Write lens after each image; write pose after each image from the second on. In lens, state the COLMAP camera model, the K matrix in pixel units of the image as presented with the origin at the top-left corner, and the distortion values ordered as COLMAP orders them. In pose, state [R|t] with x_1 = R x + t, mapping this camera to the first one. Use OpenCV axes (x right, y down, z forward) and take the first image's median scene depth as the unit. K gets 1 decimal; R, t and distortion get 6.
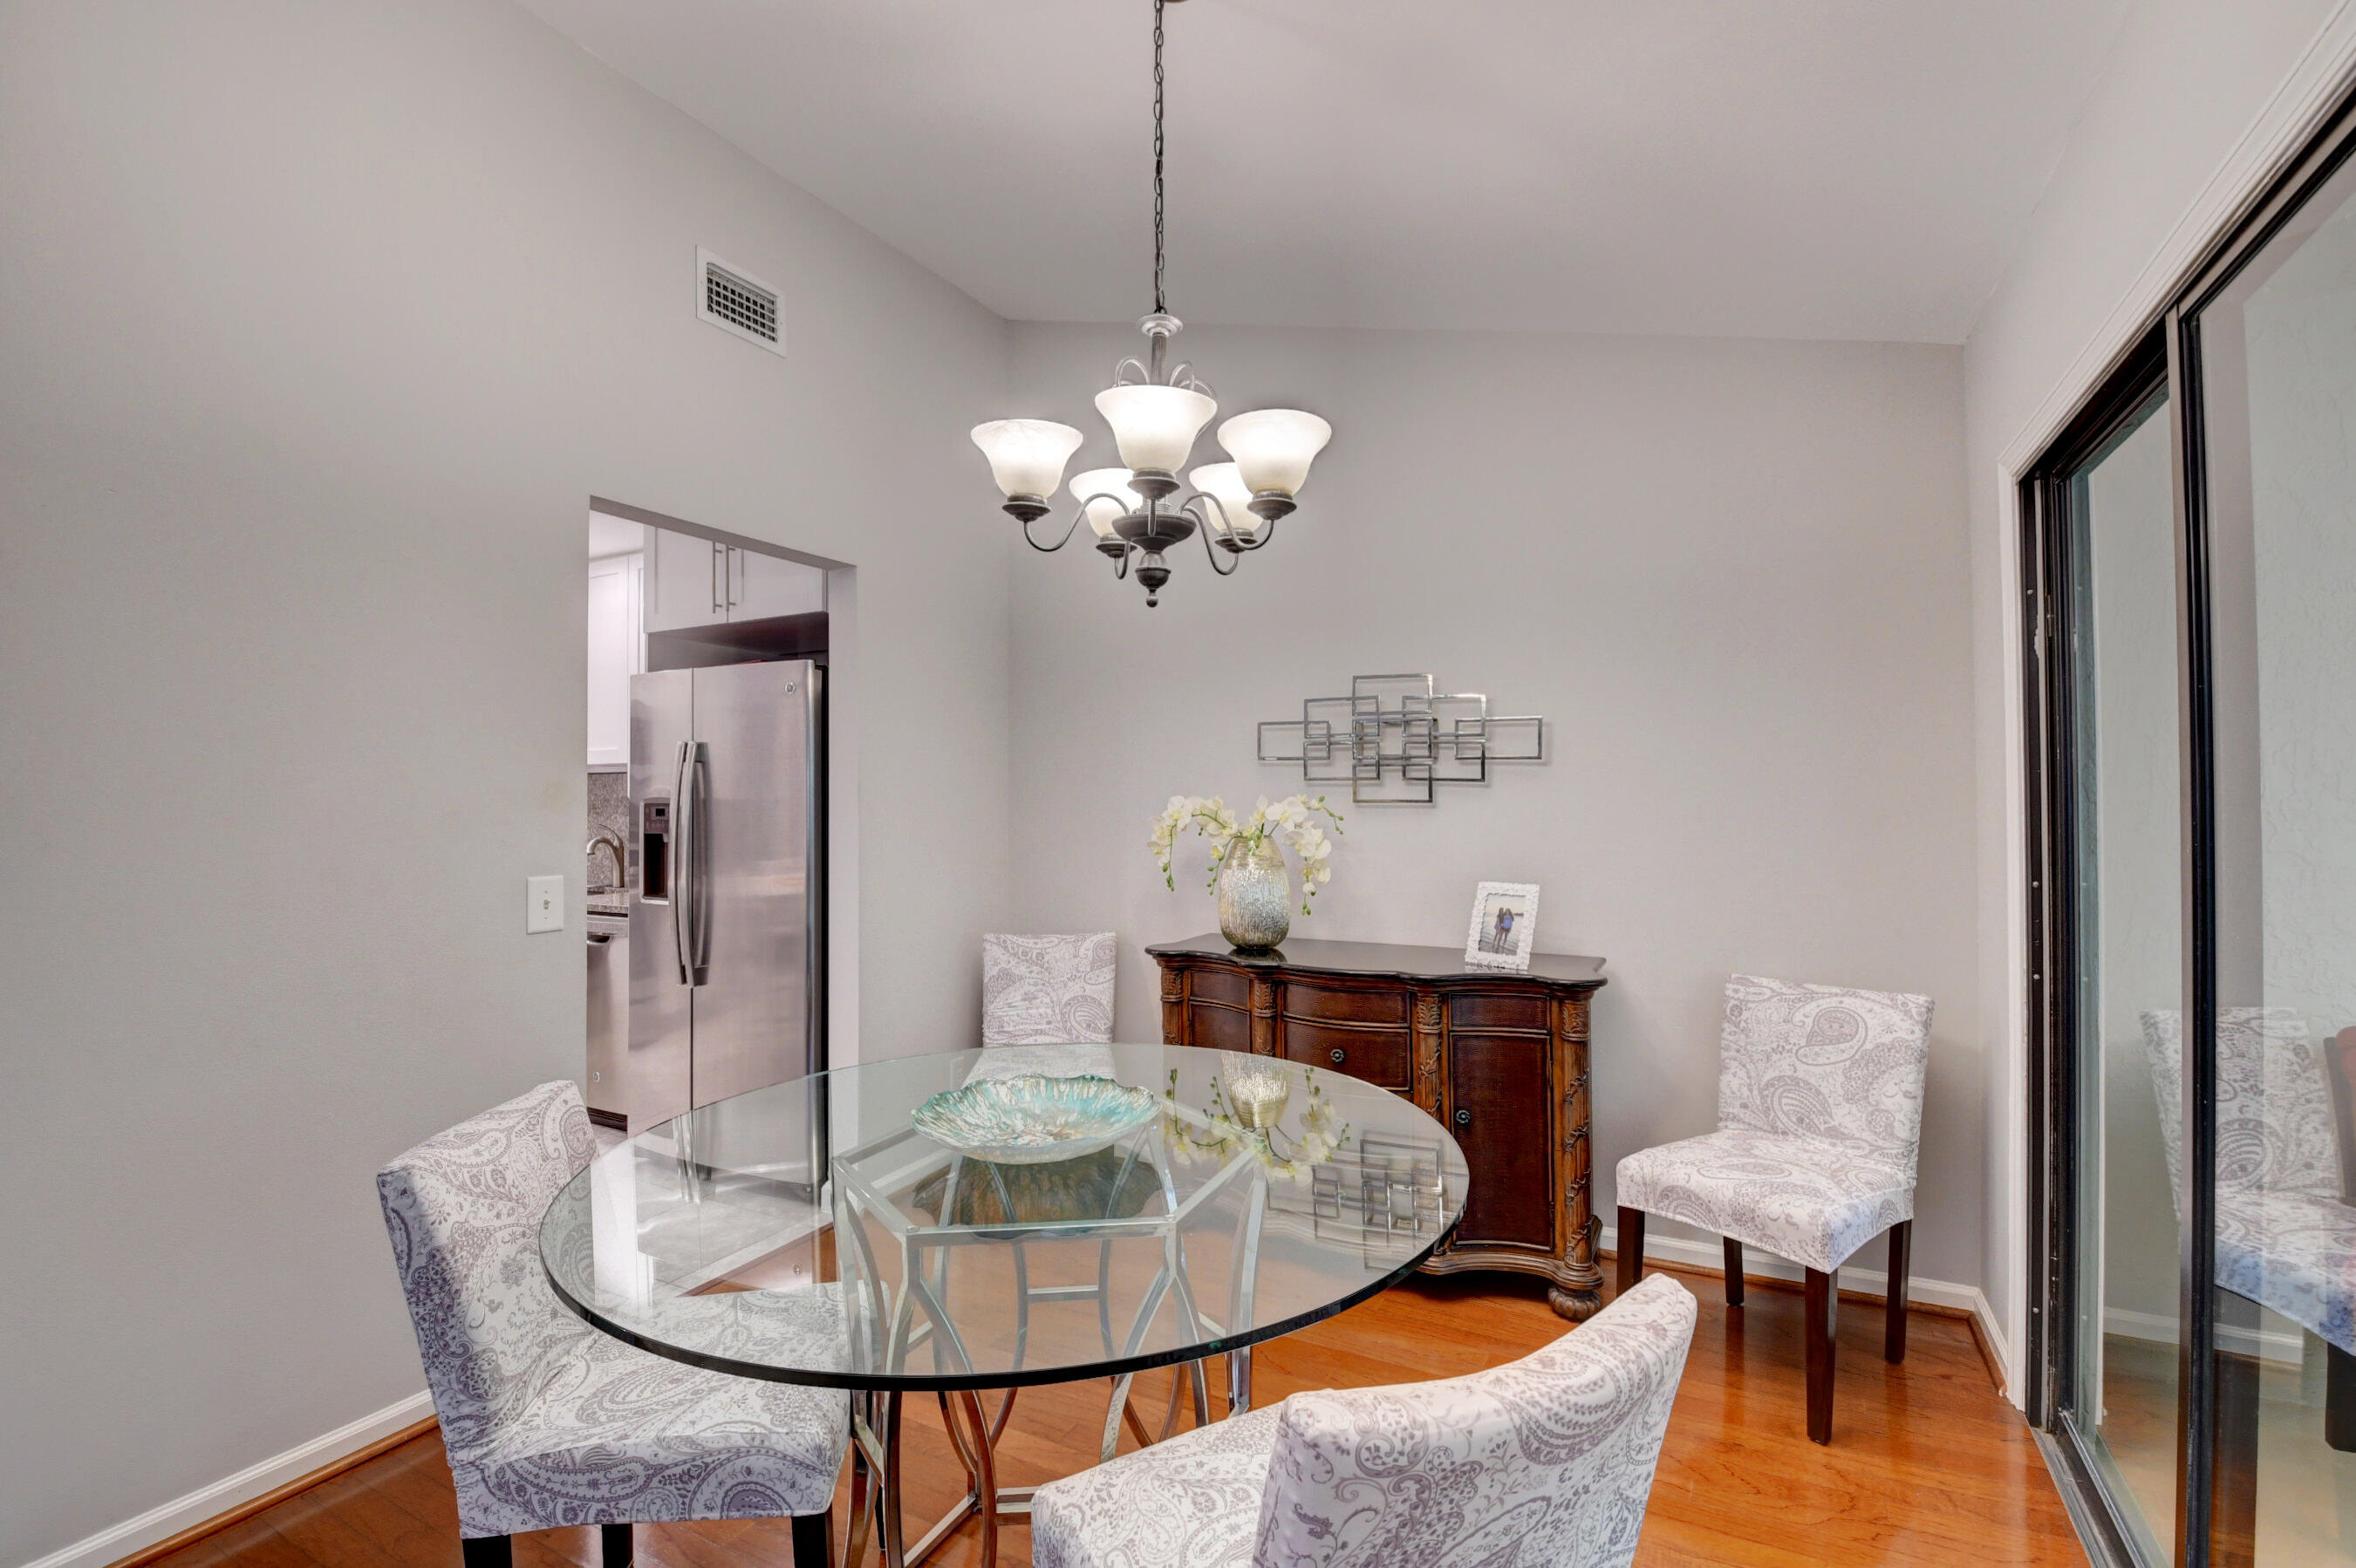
lens RADIAL K [[1044.9, 0, 1176.0], [0, 1044.9, 781.4], [0, 0, 1]] dist [-0.000354, -0.015230]
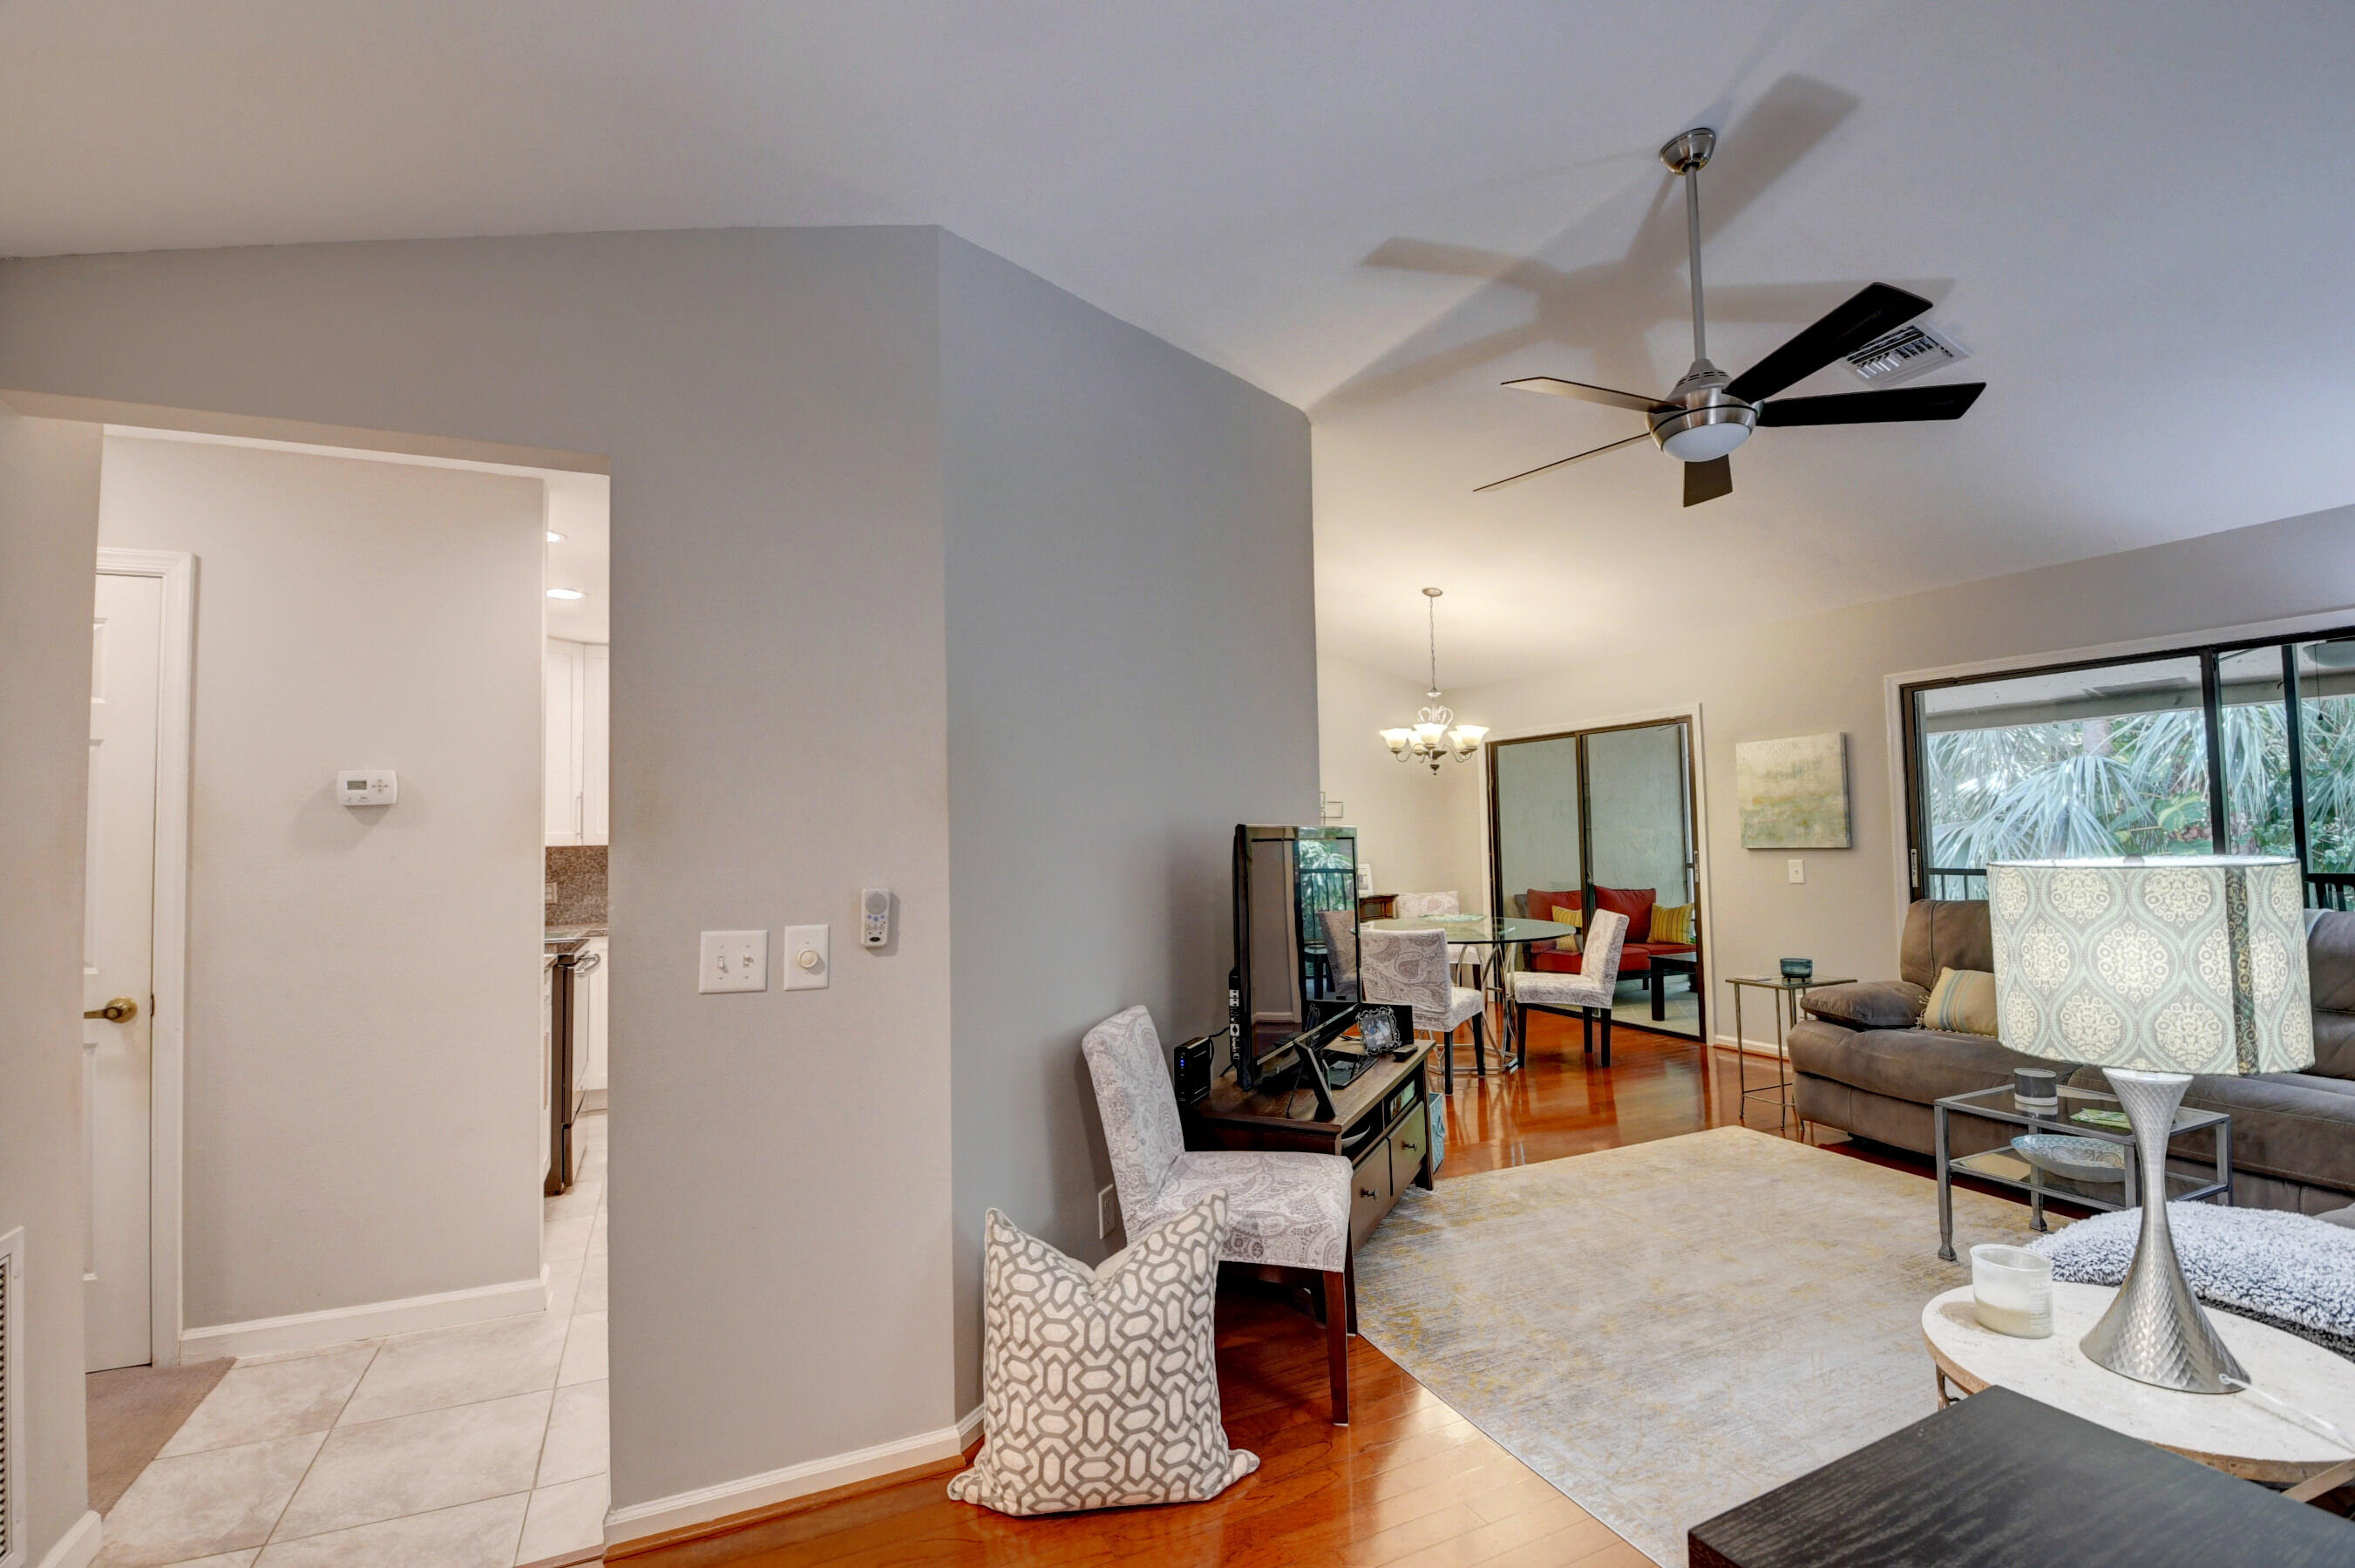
lens RADIAL K [[1044.6, 0, 1175.5], [0, 1044.6, 781.4], [0, 0, 1]] dist [-0.000354, -0.015230]
pose [[0.593259, 0.035517, 0.804228, -2.316378], [0.002941, 0.998924, -0.046285, 0.008456], [-0.805007, 0.029824, 0.592516, -0.241124]]
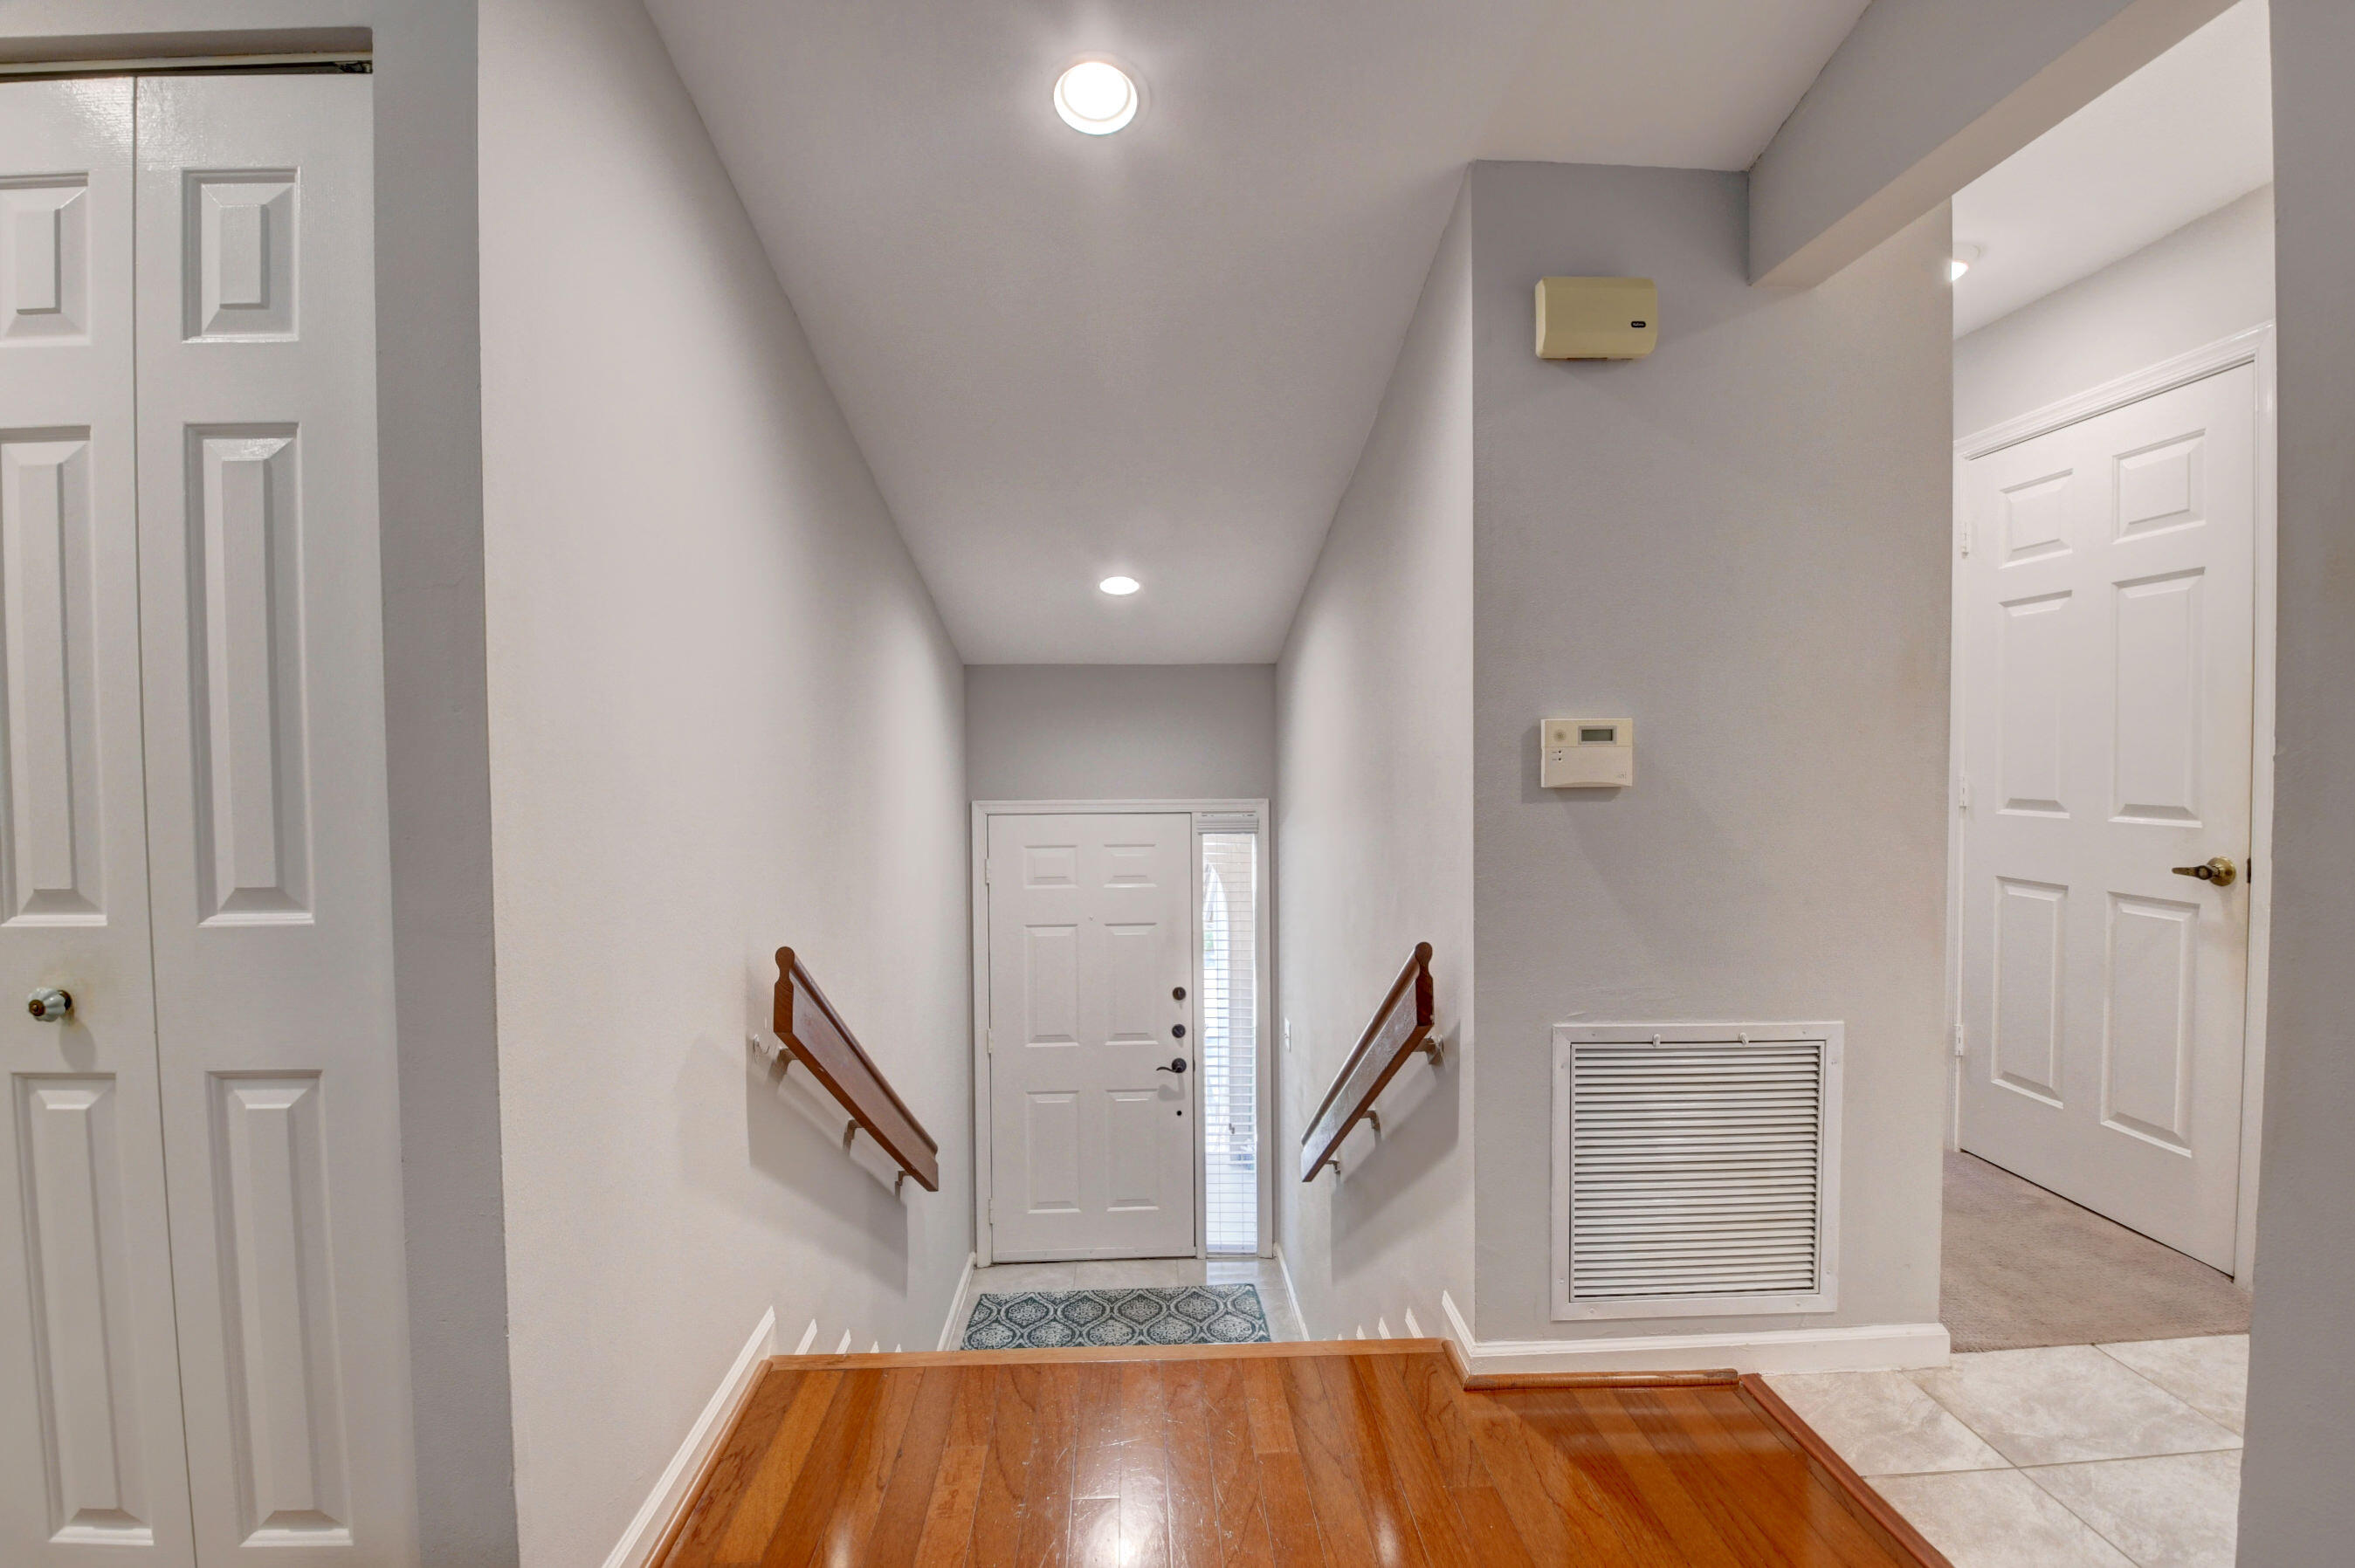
lens RADIAL K [[1044.5, 0, 1175.5], [0, 1044.5, 781.4], [0, 0, 1]] dist [-0.000354, -0.015230]
pose [[0.516184, 0.030552, -0.855933, -1.886330], [0.016882, 0.998806, 0.045833, 0.043729], [0.856311, -0.038108, 0.515052, -0.061619]]
